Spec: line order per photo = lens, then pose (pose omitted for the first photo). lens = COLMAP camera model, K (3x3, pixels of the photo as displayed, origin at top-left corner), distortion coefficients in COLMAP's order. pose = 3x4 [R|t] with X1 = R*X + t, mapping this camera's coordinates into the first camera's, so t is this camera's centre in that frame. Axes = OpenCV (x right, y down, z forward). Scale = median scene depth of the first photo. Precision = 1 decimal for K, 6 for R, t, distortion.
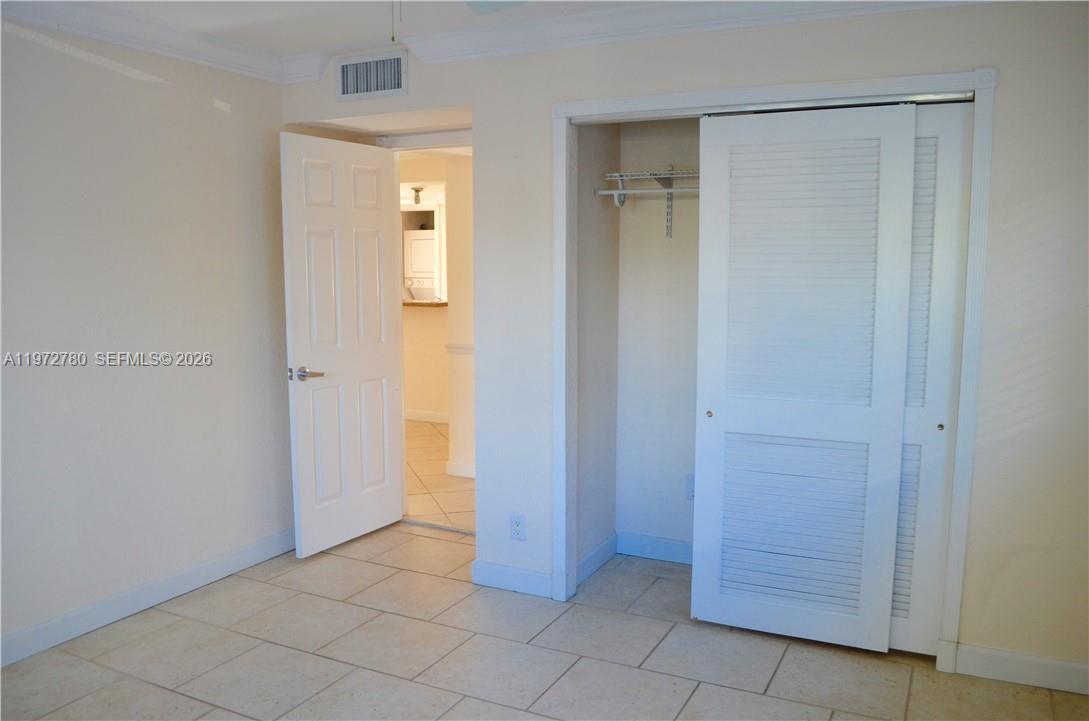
lens RADIAL K [[864.7, 0, 542.7], [0, 864.7, 372.8], [0, 0, 1]] dist [-0.078739, -0.003851]
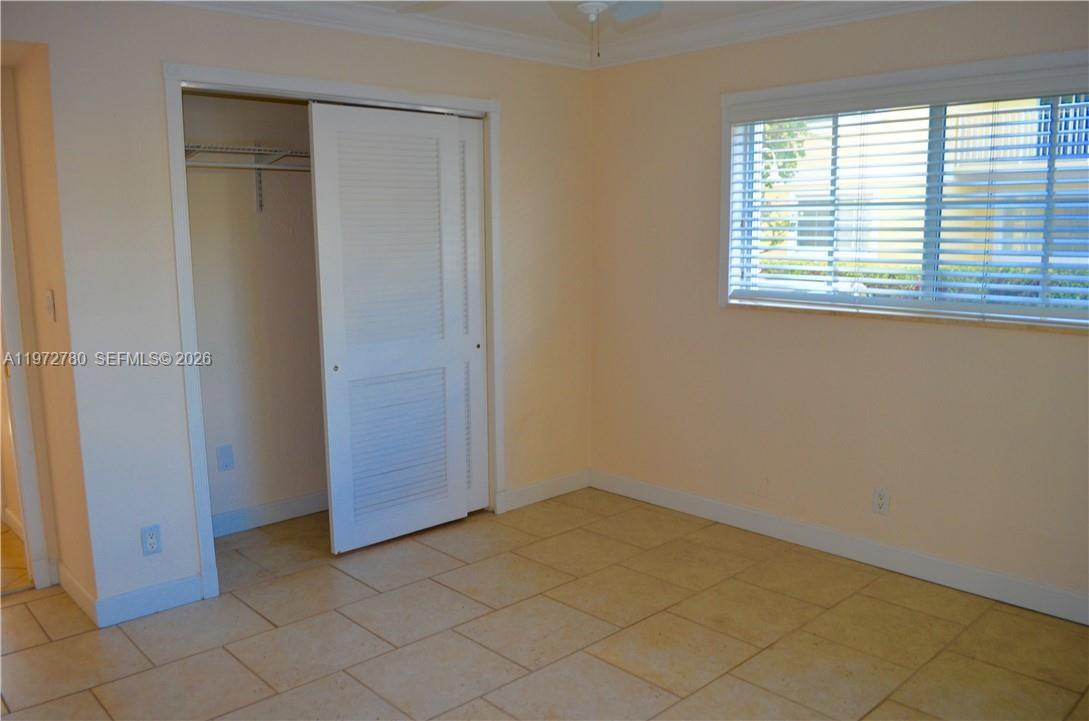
lens RADIAL K [[864.7, 0, 542.7], [0, 864.7, 372.8], [0, 0, 1]] dist [-0.078739, -0.003851]
pose [[0.344246, -0.156505, 0.925743, -0.804965], [0.129283, 0.984518, 0.118366, -0.047921], [-0.929936, 0.078936, 0.359150, 0.362918]]
